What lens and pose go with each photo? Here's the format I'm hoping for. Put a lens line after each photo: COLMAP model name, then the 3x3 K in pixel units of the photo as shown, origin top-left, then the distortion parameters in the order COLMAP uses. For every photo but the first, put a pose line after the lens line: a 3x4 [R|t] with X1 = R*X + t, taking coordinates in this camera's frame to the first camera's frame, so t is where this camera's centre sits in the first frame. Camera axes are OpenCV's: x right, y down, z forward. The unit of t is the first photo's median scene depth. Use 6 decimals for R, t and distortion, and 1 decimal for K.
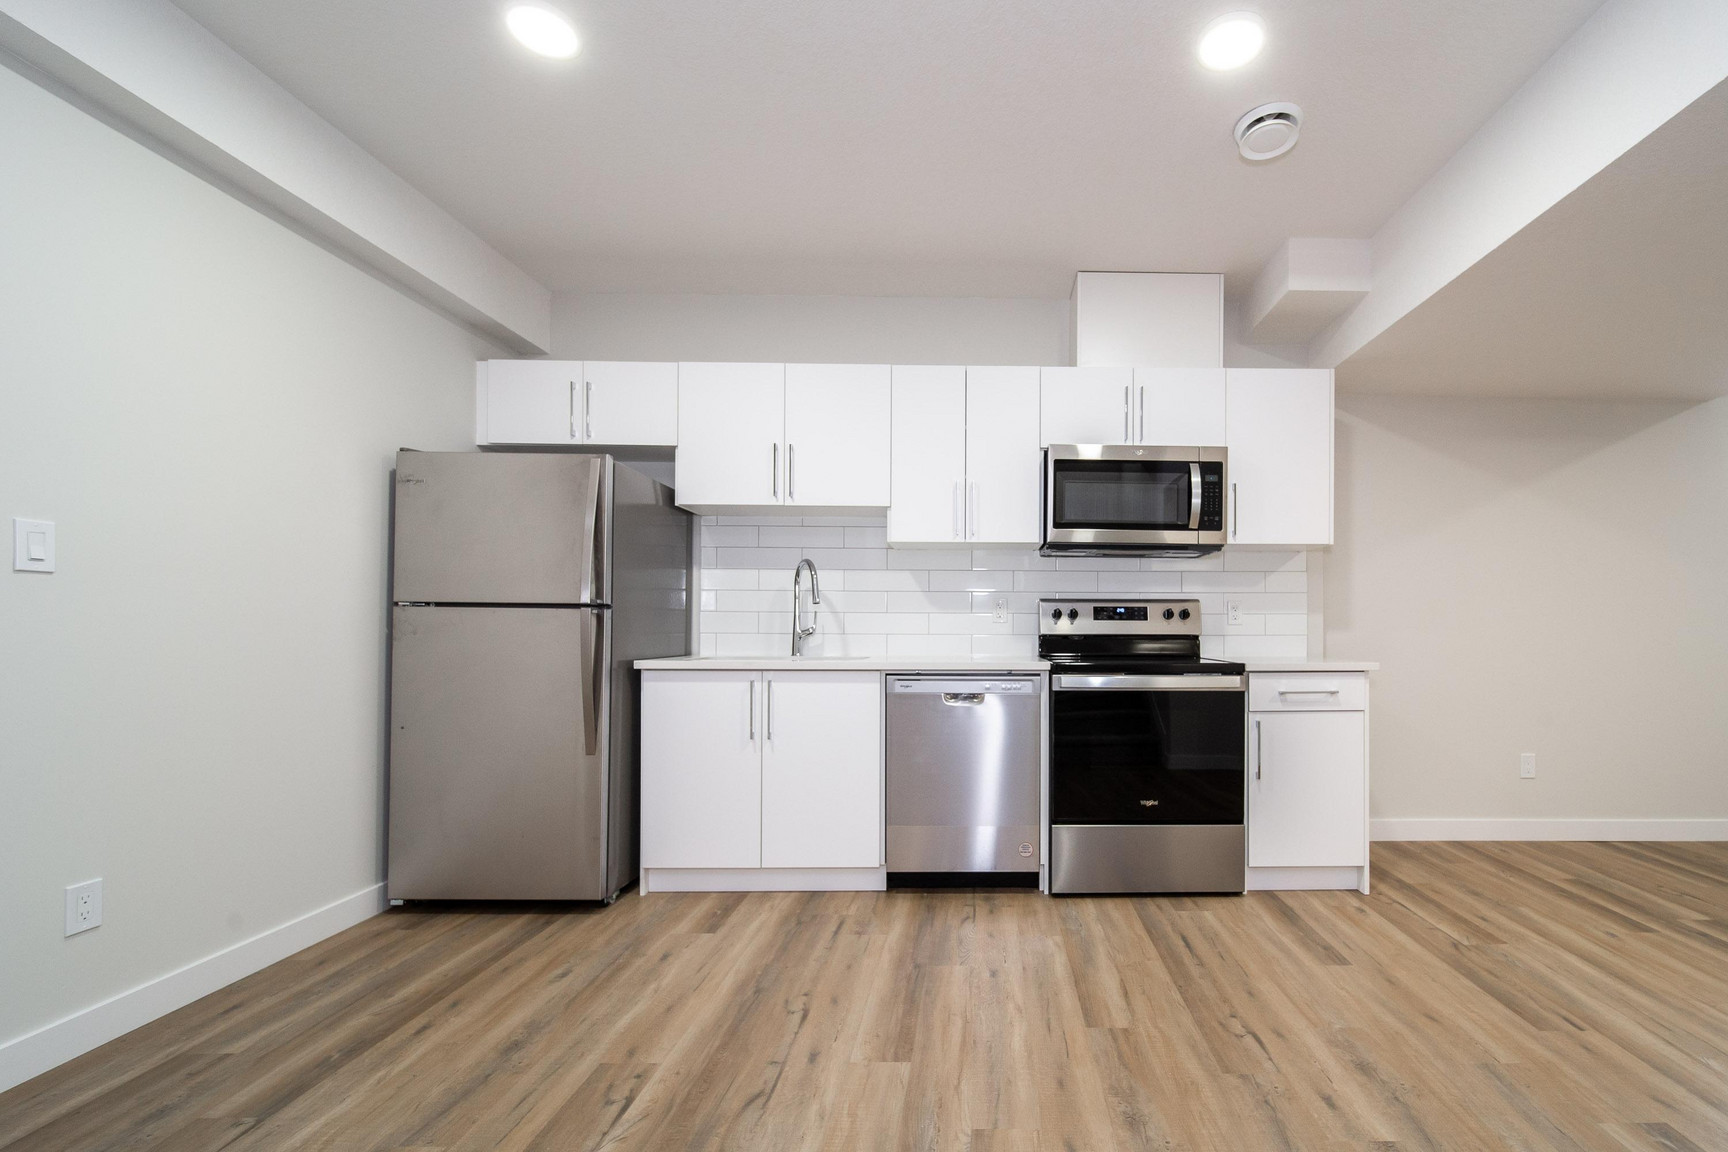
lens RADIAL K [[797.6, 0, 1004.9], [0, 797.6, 630.5], [0, 0, 1]] dist [0.002472, 0.000020]
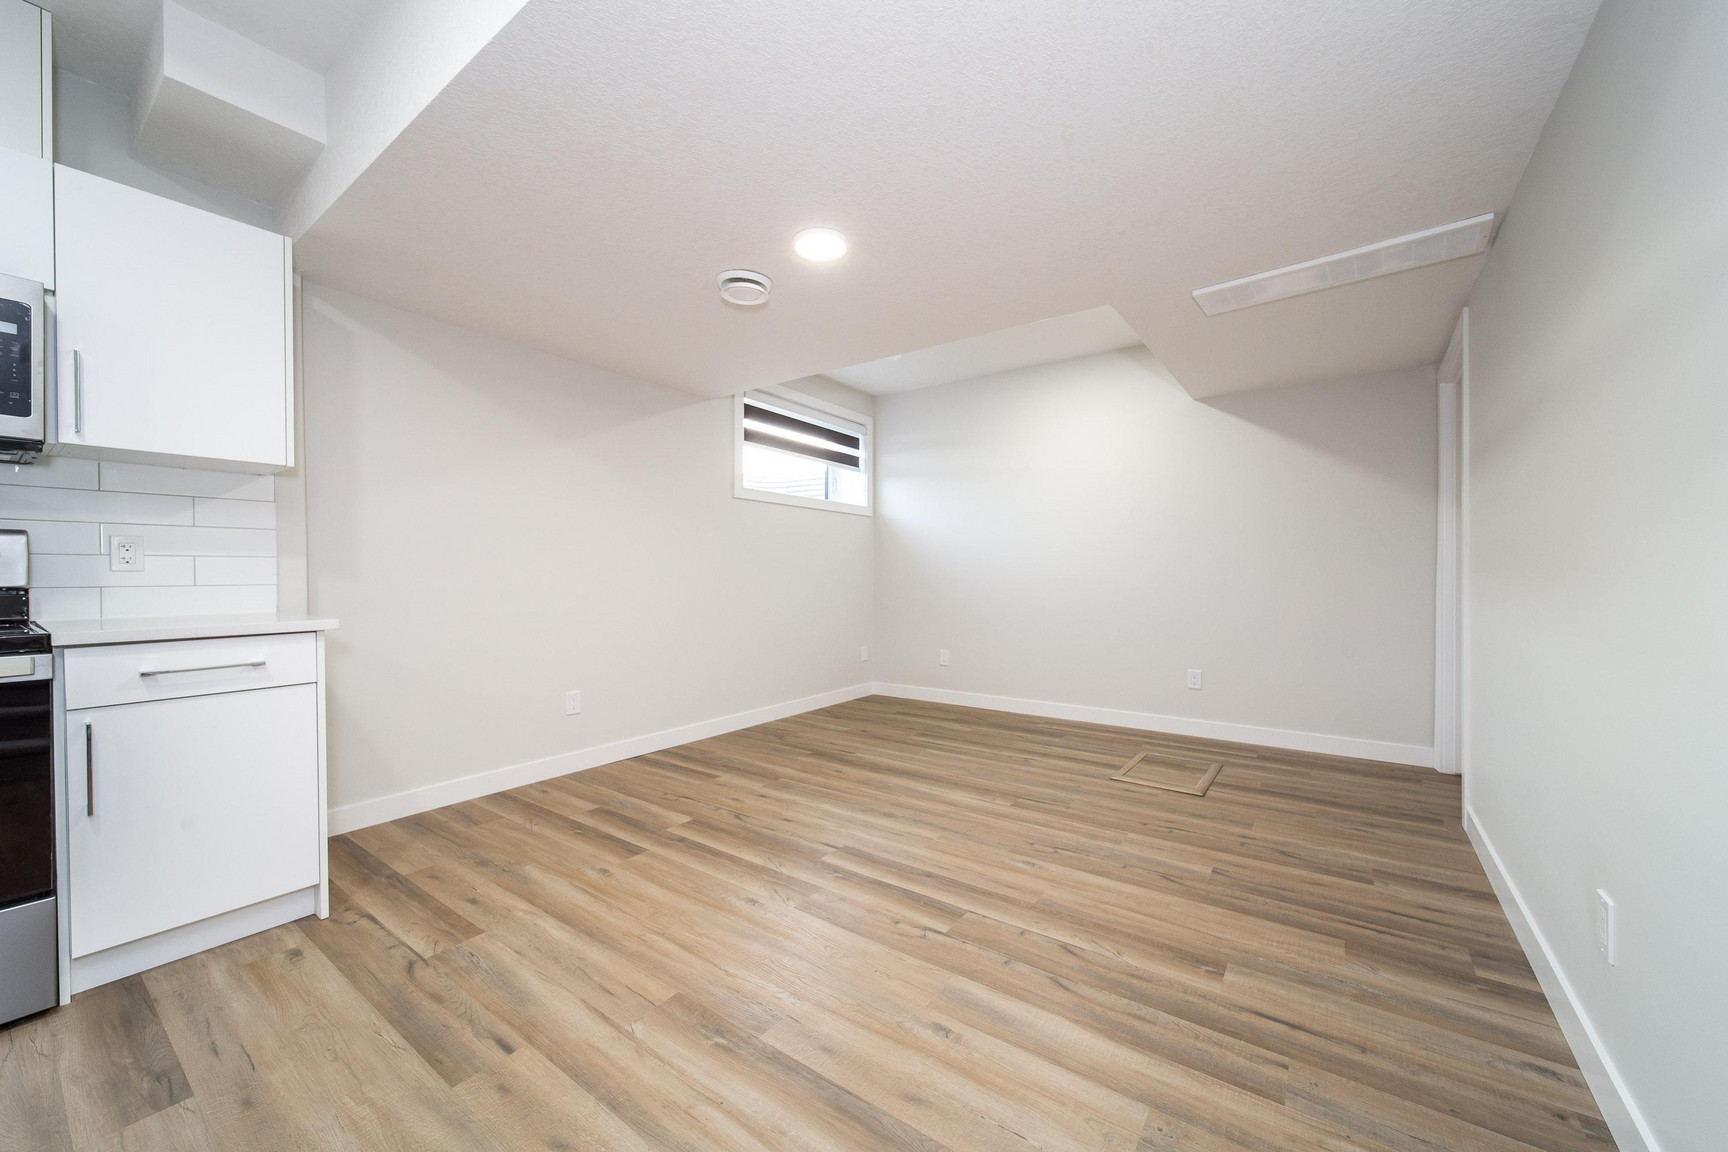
lens RADIAL K [[627.0, 0, 874.7], [0, 627.0, 578.6], [0, 0, 1]] dist [-0.001437, -0.000224]
pose [[0.617496, -0.009063, 0.786521, 0.312284], [0.006251, 0.999959, 0.006615, -0.000423], [-0.786549, 0.000832, 0.617528, 0.205009]]
